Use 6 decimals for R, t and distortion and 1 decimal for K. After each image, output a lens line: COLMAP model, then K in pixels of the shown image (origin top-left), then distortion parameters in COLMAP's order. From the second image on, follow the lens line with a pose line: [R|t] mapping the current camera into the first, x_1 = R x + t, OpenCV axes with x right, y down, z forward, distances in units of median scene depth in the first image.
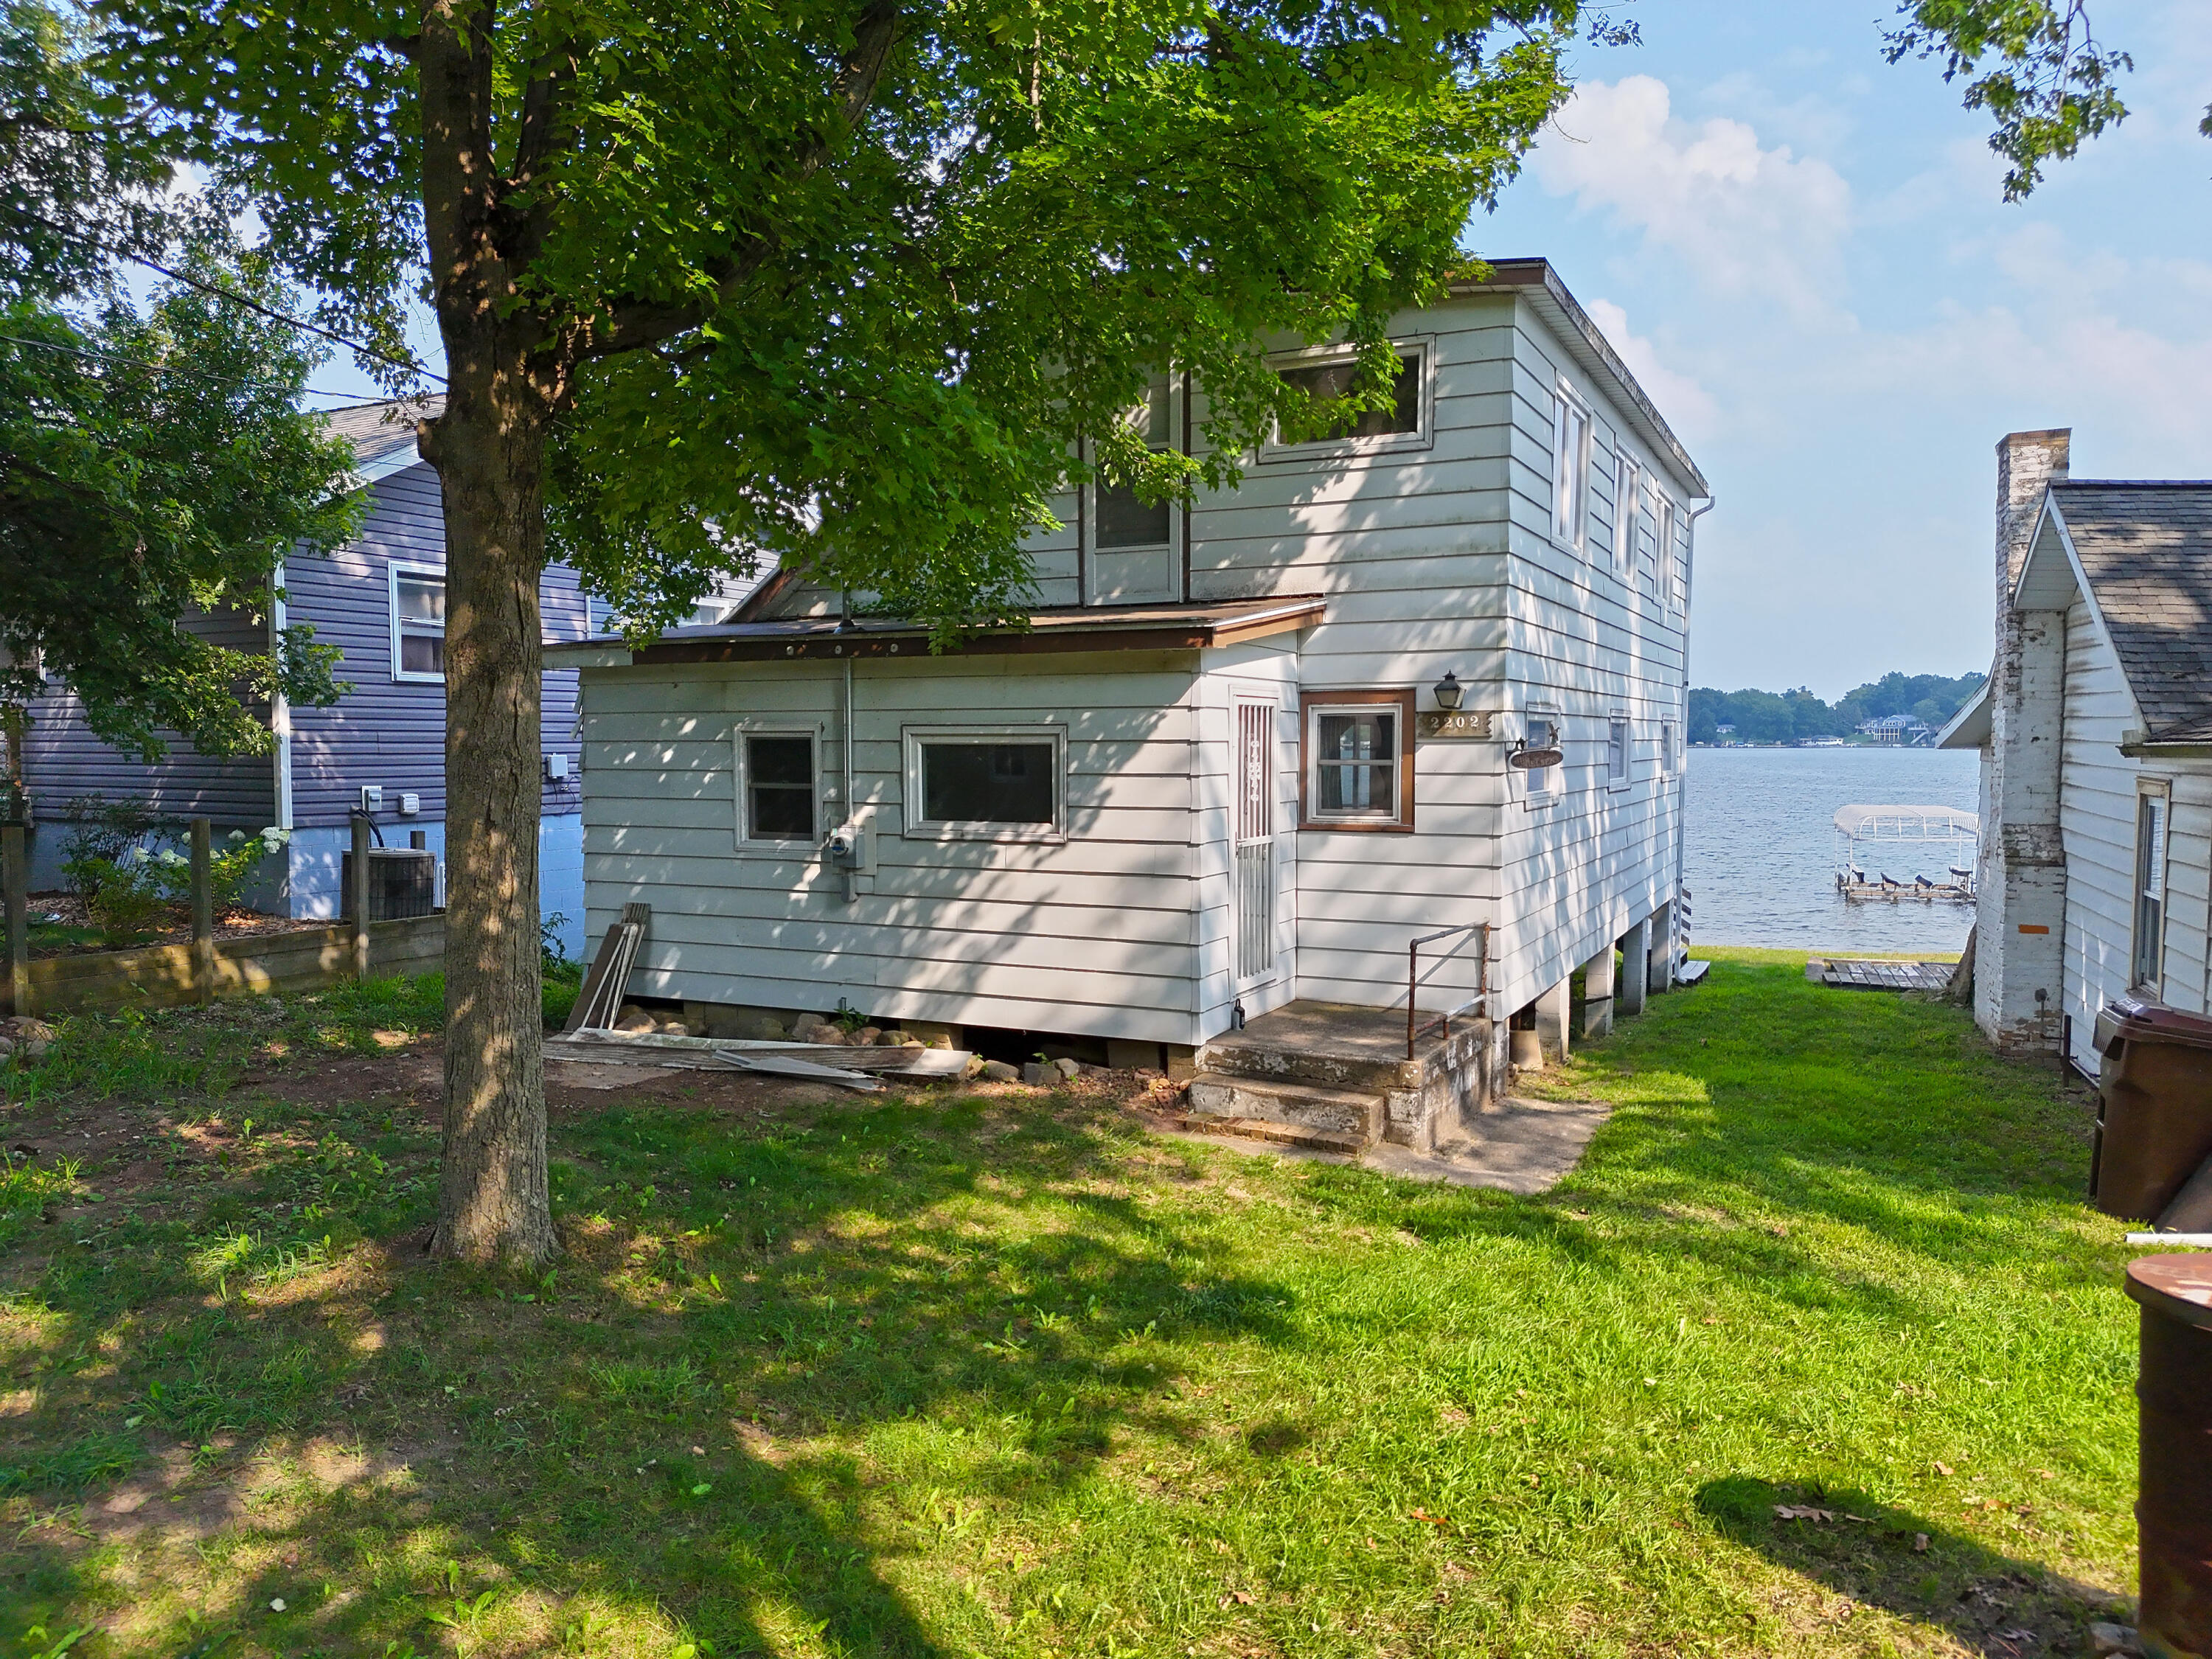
lens RADIAL K [[1543.8, 0, 1107.1], [0, 1543.8, 835.5], [0, 0, 1]] dist [0.007620, -0.006371]
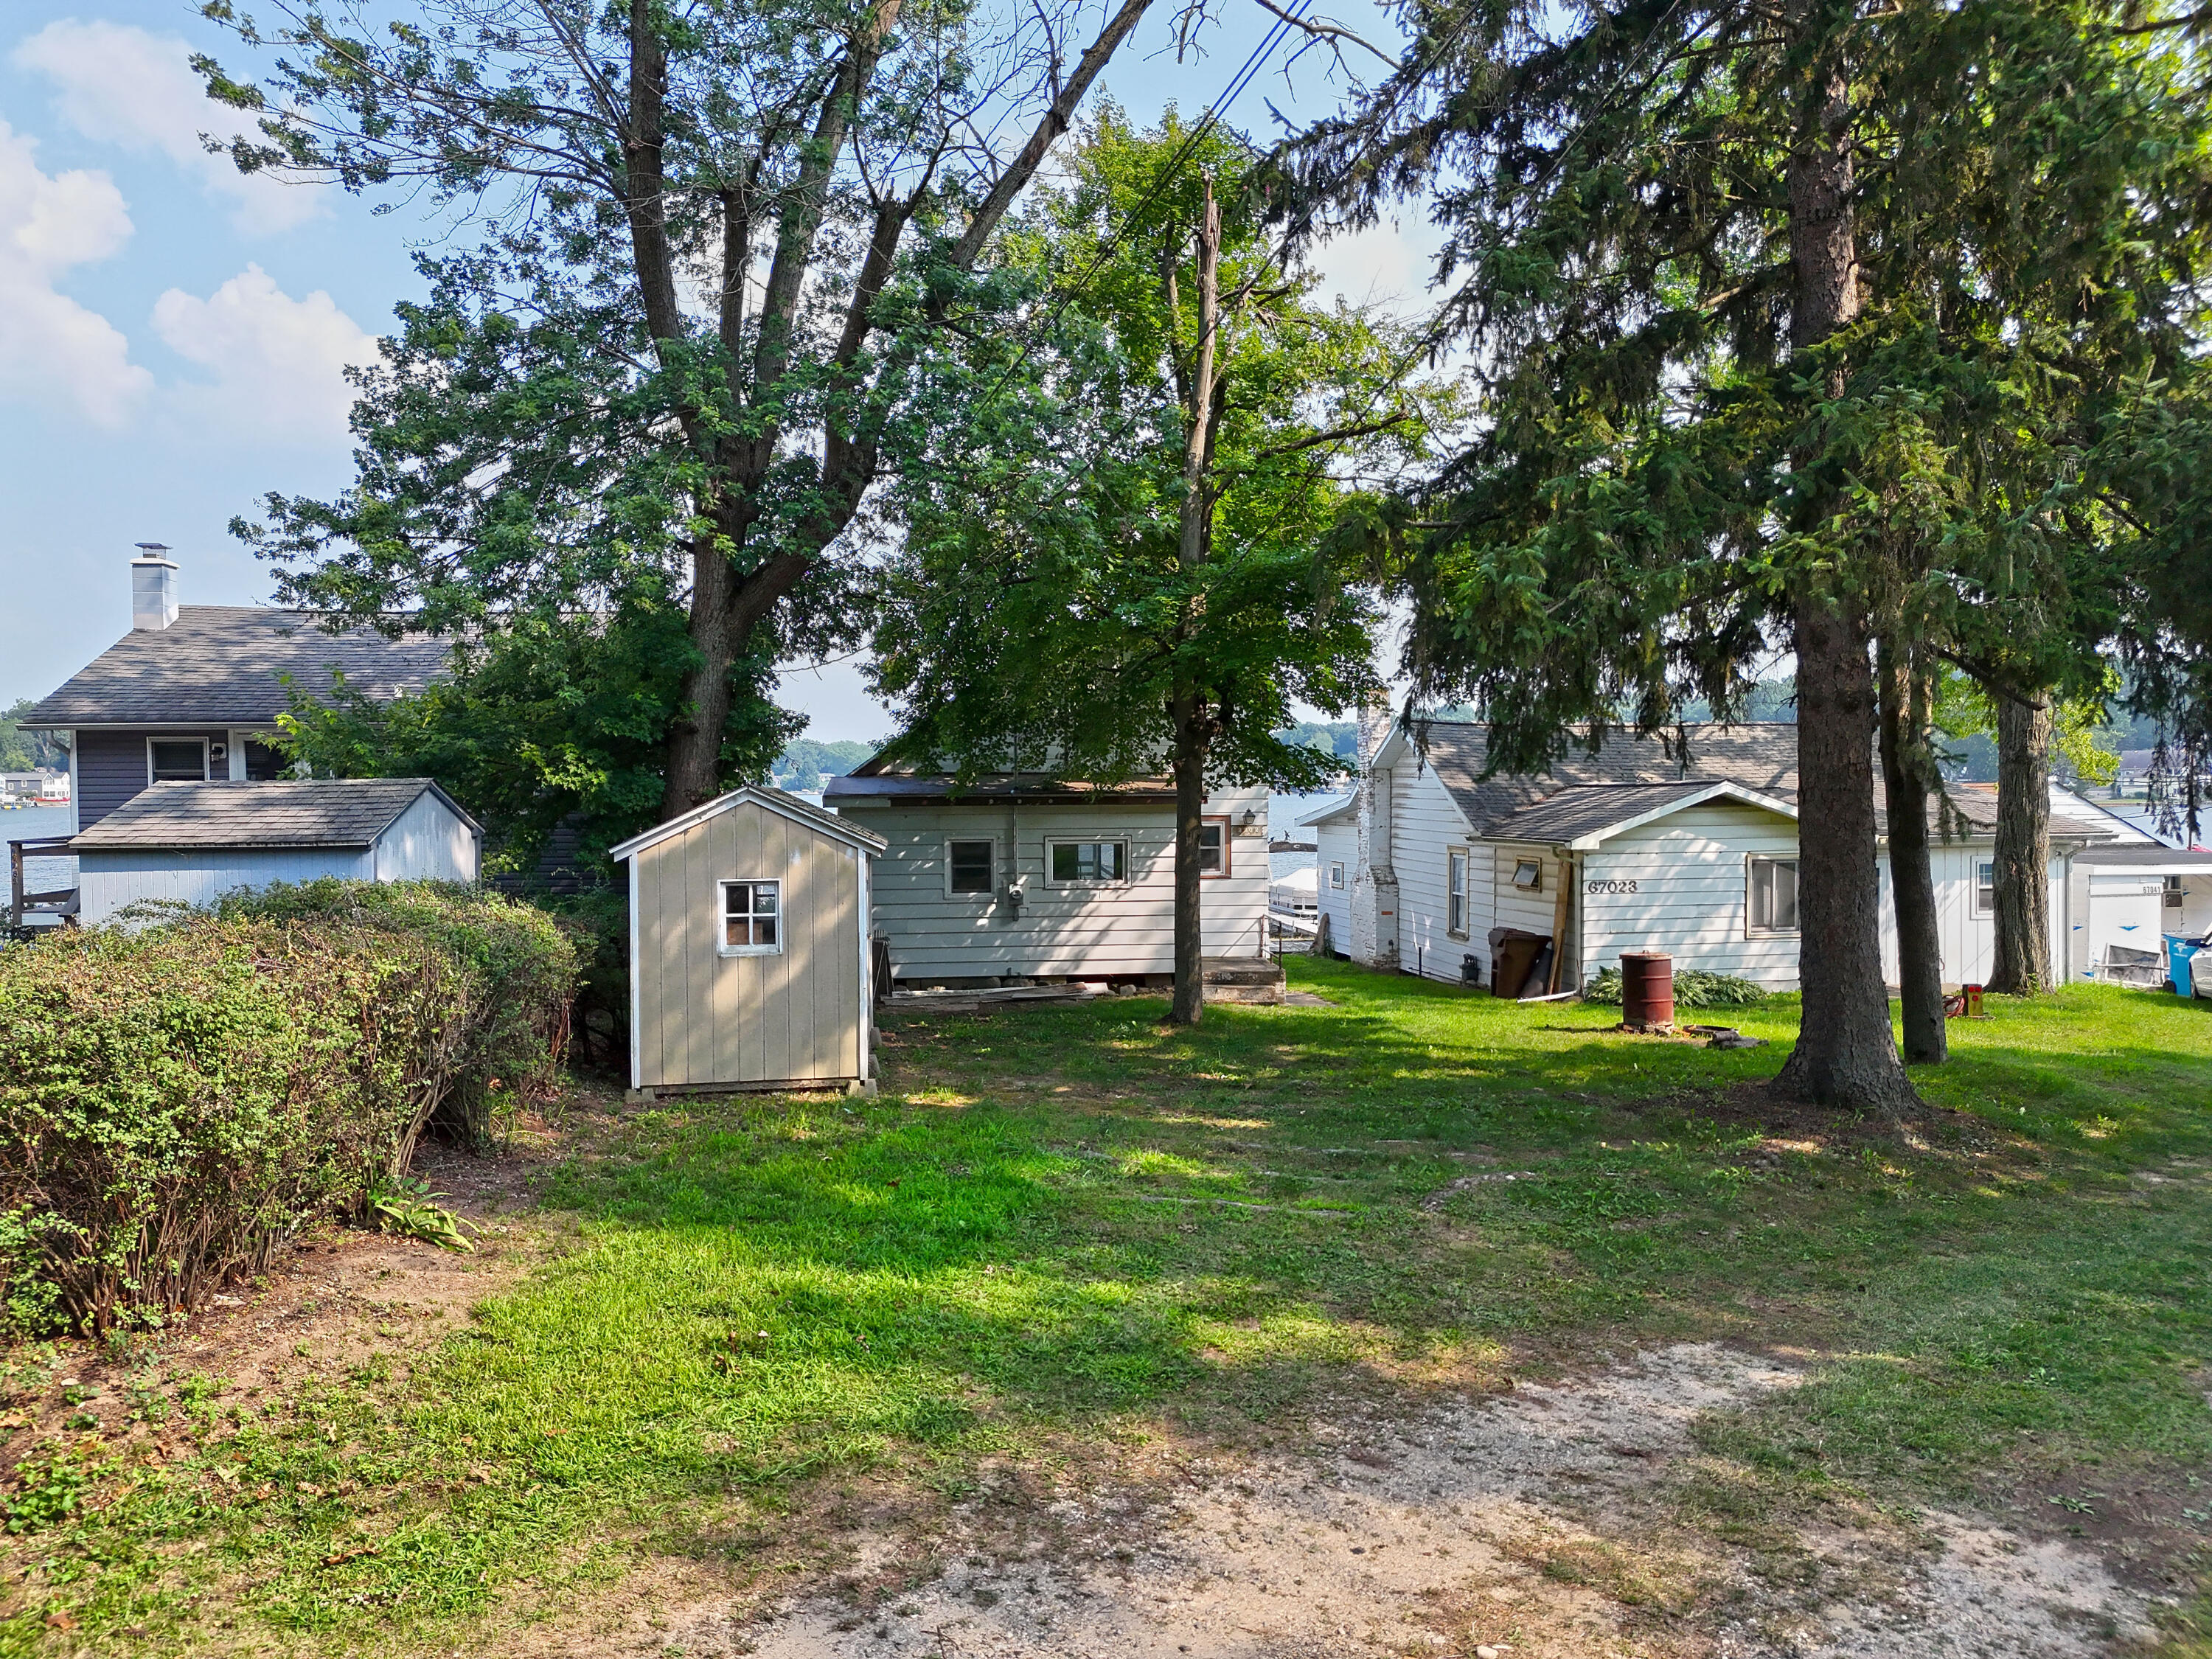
lens RADIAL K [[1543.8, 0, 1105.5], [0, 1543.8, 825.4], [0, 0, 1]] dist [0.007620, -0.006371]
pose [[0.829388, -0.016321, 0.558435, -1.230965], [0.038173, 0.998893, -0.027501, -0.024410], [-0.557368, 0.044126, 0.829092, -0.788584]]
